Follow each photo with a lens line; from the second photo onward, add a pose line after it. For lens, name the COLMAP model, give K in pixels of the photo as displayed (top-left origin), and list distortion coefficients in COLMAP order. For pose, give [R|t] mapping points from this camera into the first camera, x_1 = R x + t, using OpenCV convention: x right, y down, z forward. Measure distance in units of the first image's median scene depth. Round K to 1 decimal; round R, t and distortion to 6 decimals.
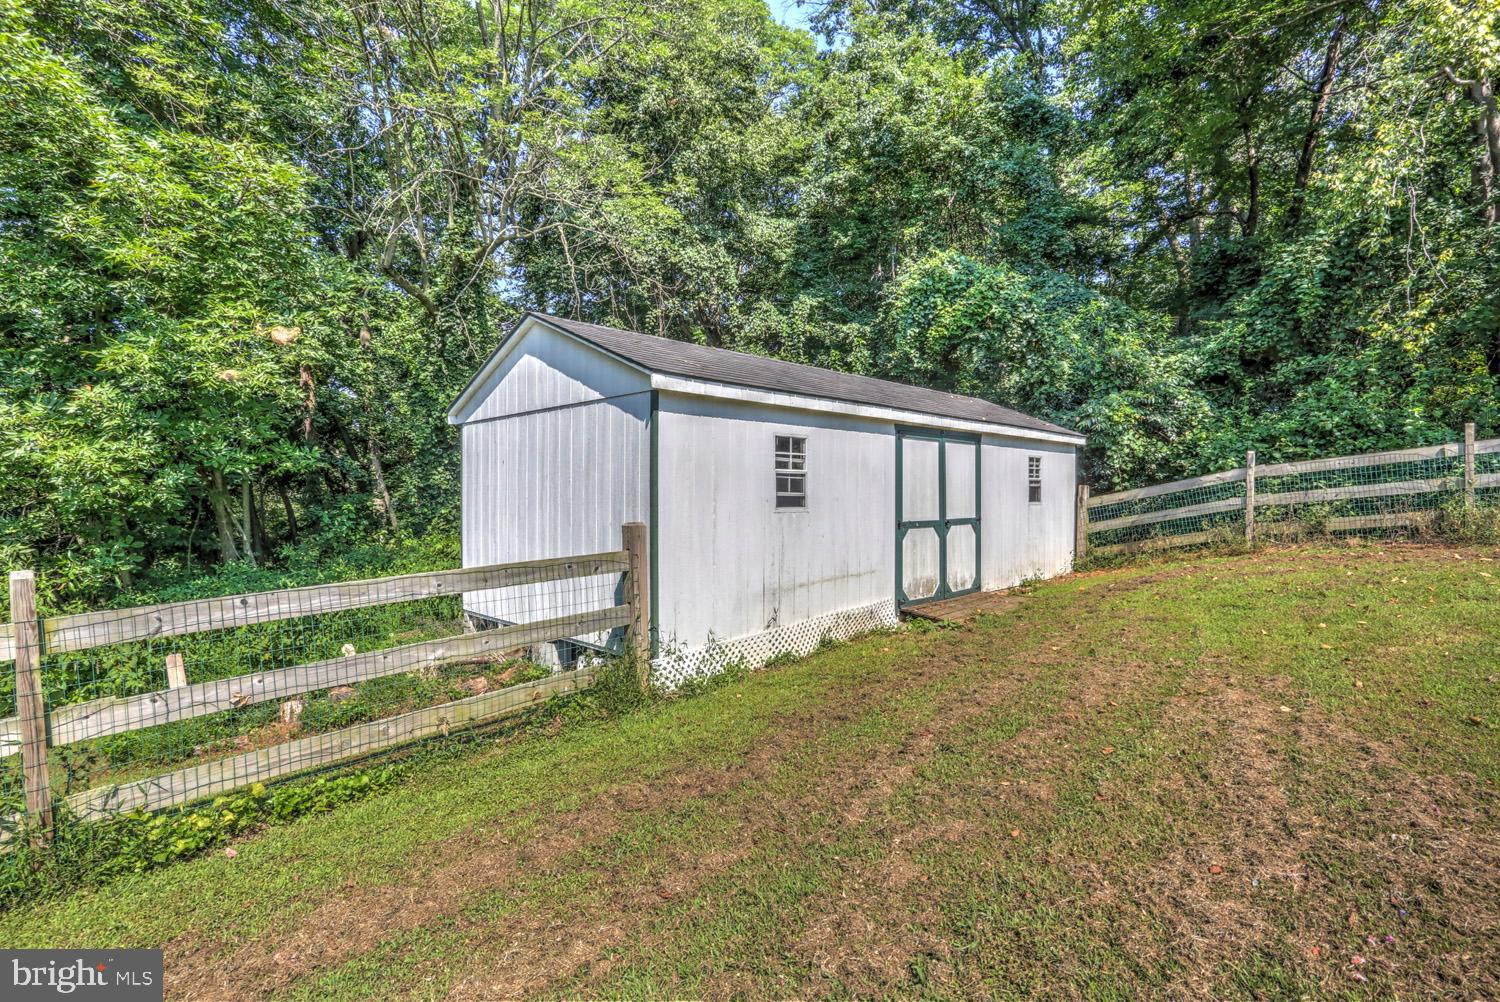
lens RADIAL K [[731.7, 0, 748.6], [0, 731.7, 504.3], [0, 0, 1]] dist [-0.071754, 0.028935]
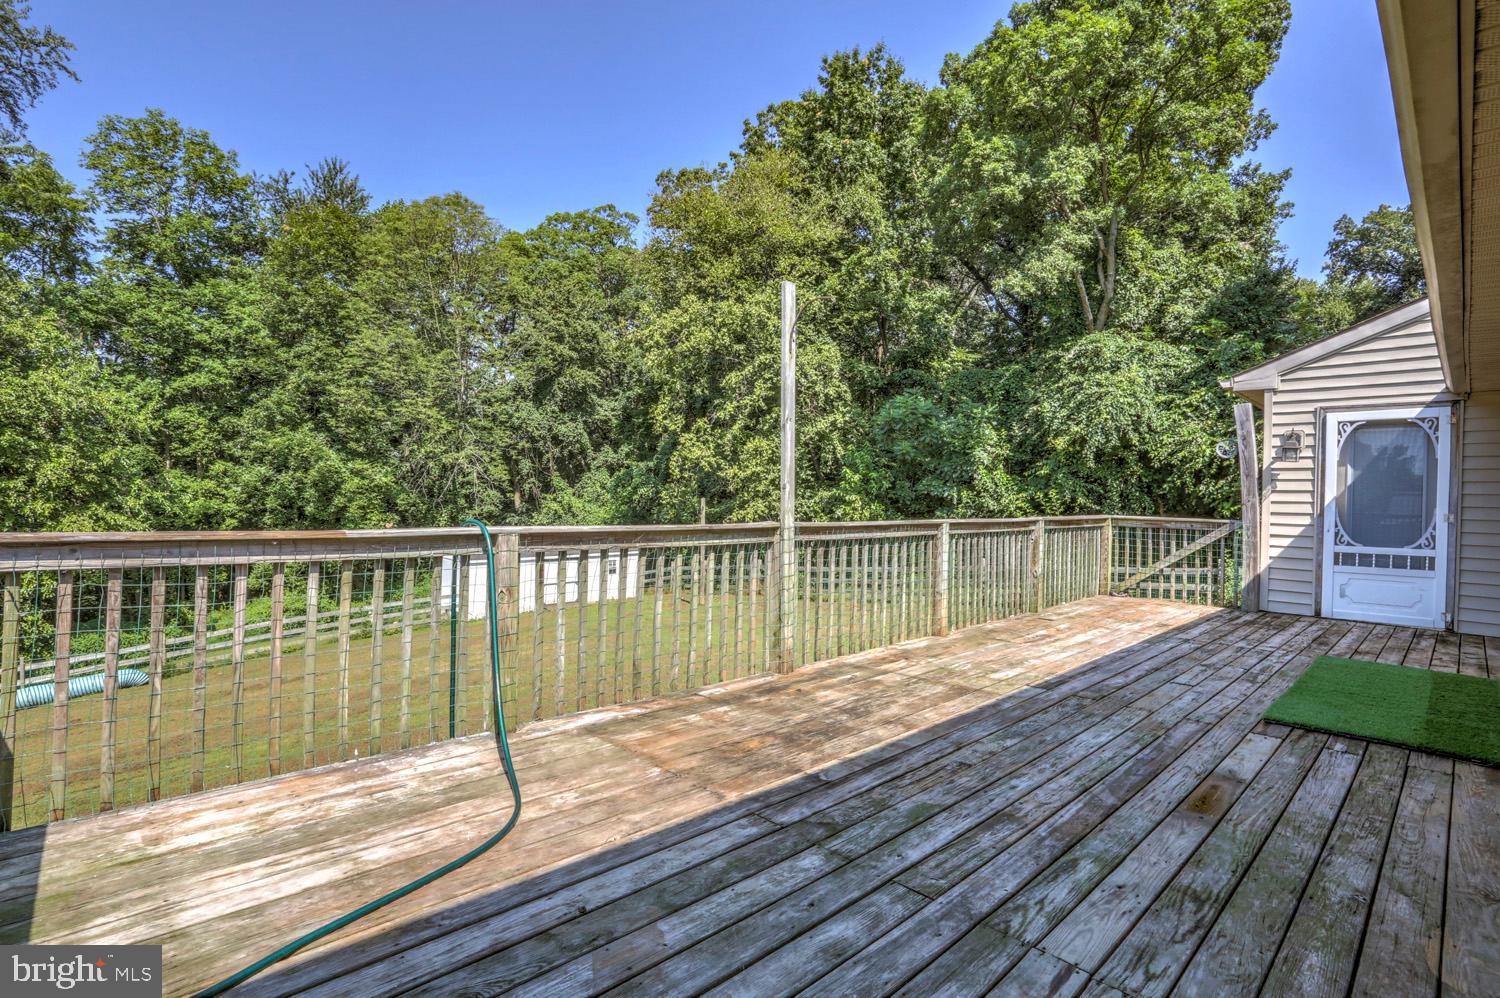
lens RADIAL K [[731.7, 0, 743.2], [0, 731.7, 496.9], [0, 0, 1]] dist [-0.071754, 0.028935]
pose [[0.998455, 0.017440, -0.052751, 1.054349], [-0.016979, 0.999814, 0.009169, -0.354889], [0.052901, -0.008259, 0.998566, -2.004942]]
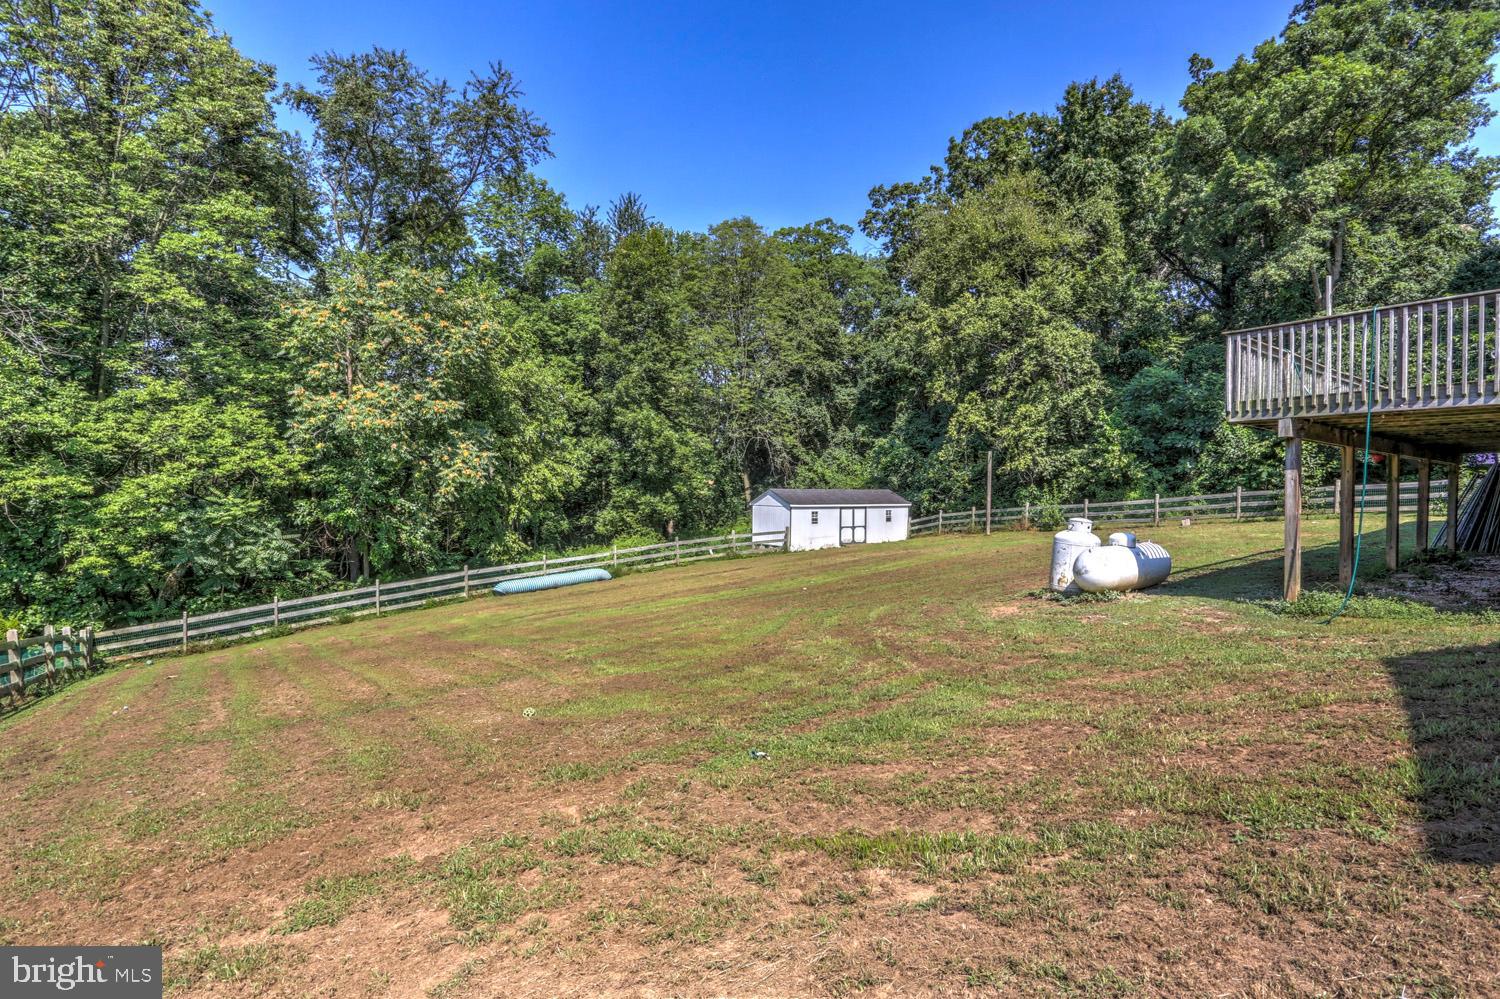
lens RADIAL K [[731.7, 0, 745.9], [0, 731.7, 503.8], [0, 0, 1]] dist [-0.071754, 0.028935]
pose [[0.978450, 0.014092, -0.206002, 0.421671], [-0.011304, 0.999828, 0.014703, -0.137862], [0.206173, -0.012058, 0.978441, -2.799889]]
